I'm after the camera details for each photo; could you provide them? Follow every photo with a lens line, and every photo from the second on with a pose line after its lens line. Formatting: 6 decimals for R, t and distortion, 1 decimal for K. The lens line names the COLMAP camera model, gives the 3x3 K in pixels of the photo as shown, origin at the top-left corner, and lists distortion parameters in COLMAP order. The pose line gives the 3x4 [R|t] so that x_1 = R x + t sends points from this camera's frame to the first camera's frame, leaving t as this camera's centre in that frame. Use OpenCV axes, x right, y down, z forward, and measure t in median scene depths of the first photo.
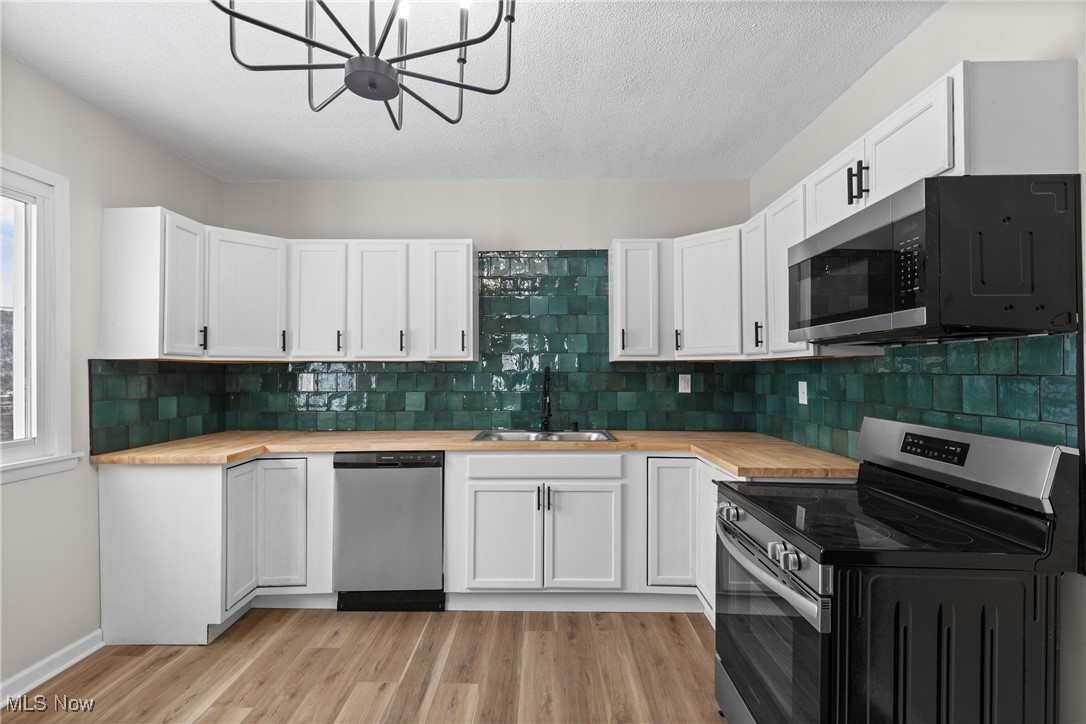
lens RADIAL K [[487.4, 0, 543.0], [0, 487.4, 362.0], [0, 0, 1]] dist [0.006034, -0.000077]
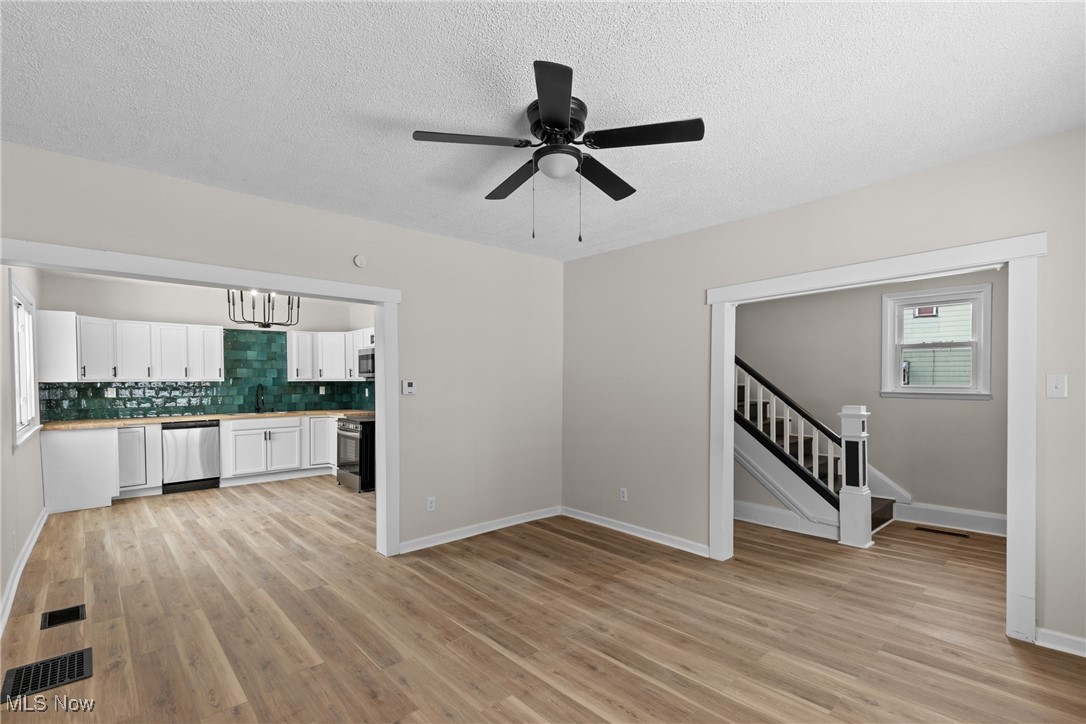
lens RADIAL K [[485.7, 0, 544.9], [0, 485.7, 384.9], [0, 0, 1]] dist [0.000372, -0.000256]
pose [[0.724770, -0.007652, 0.688948, -0.684548], [-0.008939, 0.999750, 0.020507, -0.050466], [-0.688933, -0.021021, 0.724520, -1.808961]]
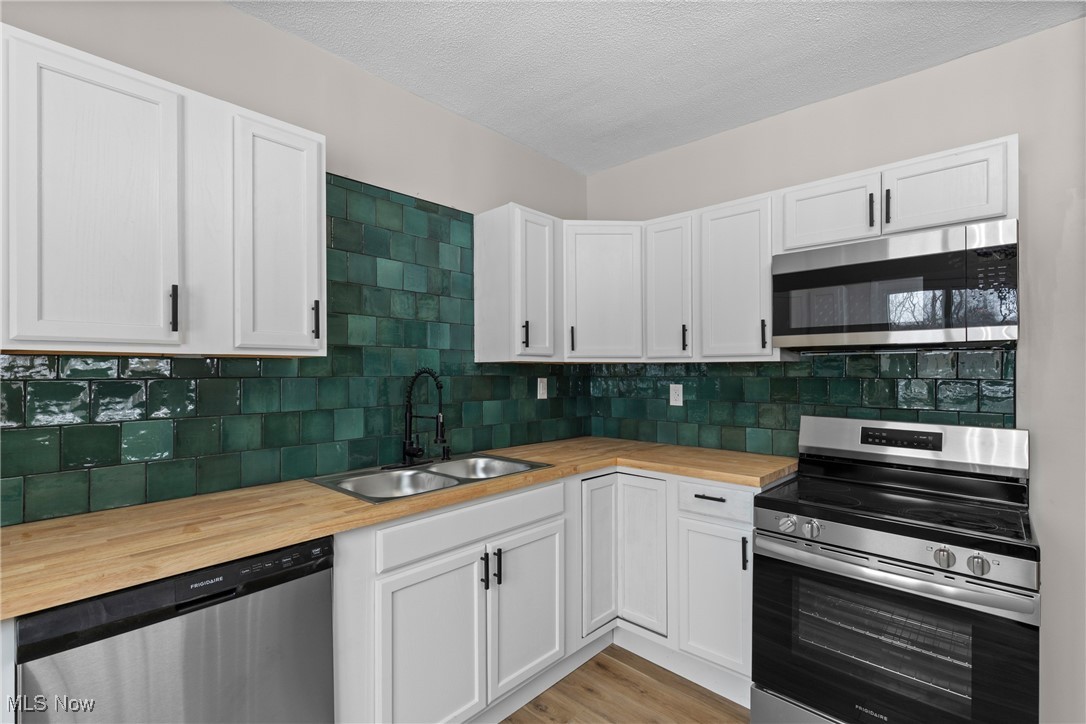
lens RADIAL K [[489.2, 0, 546.8], [0, 489.2, 366.9], [0, 0, 1]] dist [0.006440, -0.000678]
pose [[0.676439, 0.007832, 0.736457, -0.431044], [-0.014854, 0.999885, 0.003010, 0.003475], [-0.736348, -0.012976, 0.676478, 0.493673]]
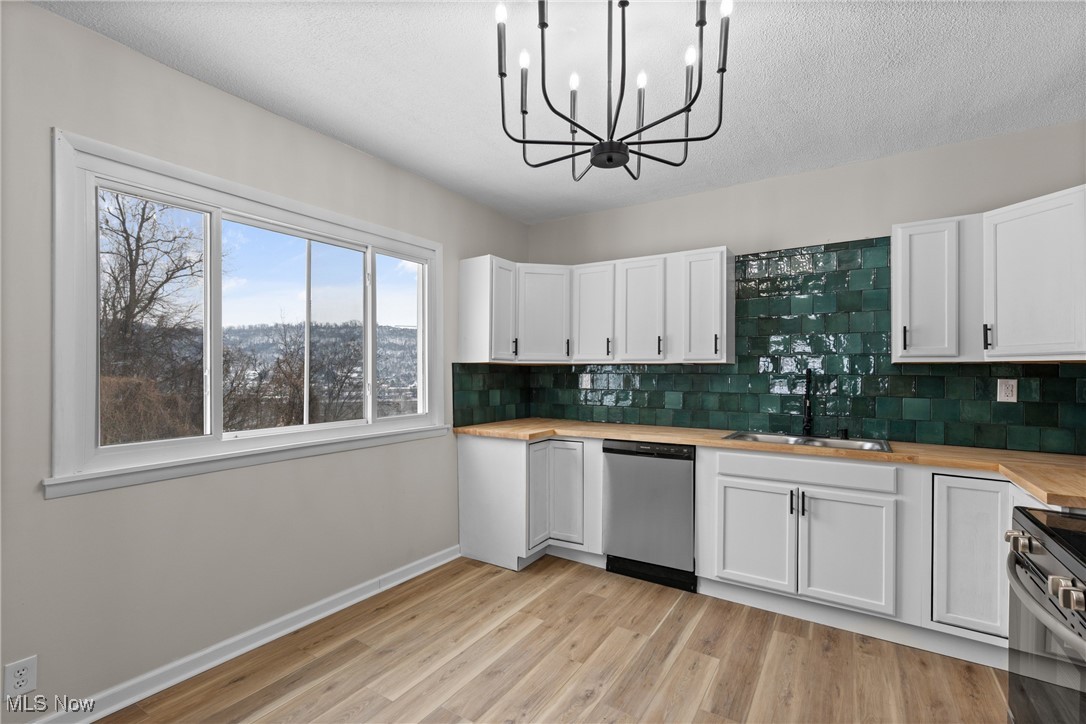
lens RADIAL K [[489.2, 0, 546.8], [0, 489.2, 366.9], [0, 0, 1]] dist [0.006440, -0.000678]
pose [[0.850116, 0.000984, -0.526595, 0.090841], [0.002385, 0.999981, 0.005719, -0.001006], [0.526590, -0.006117, 0.850097, -0.102520]]
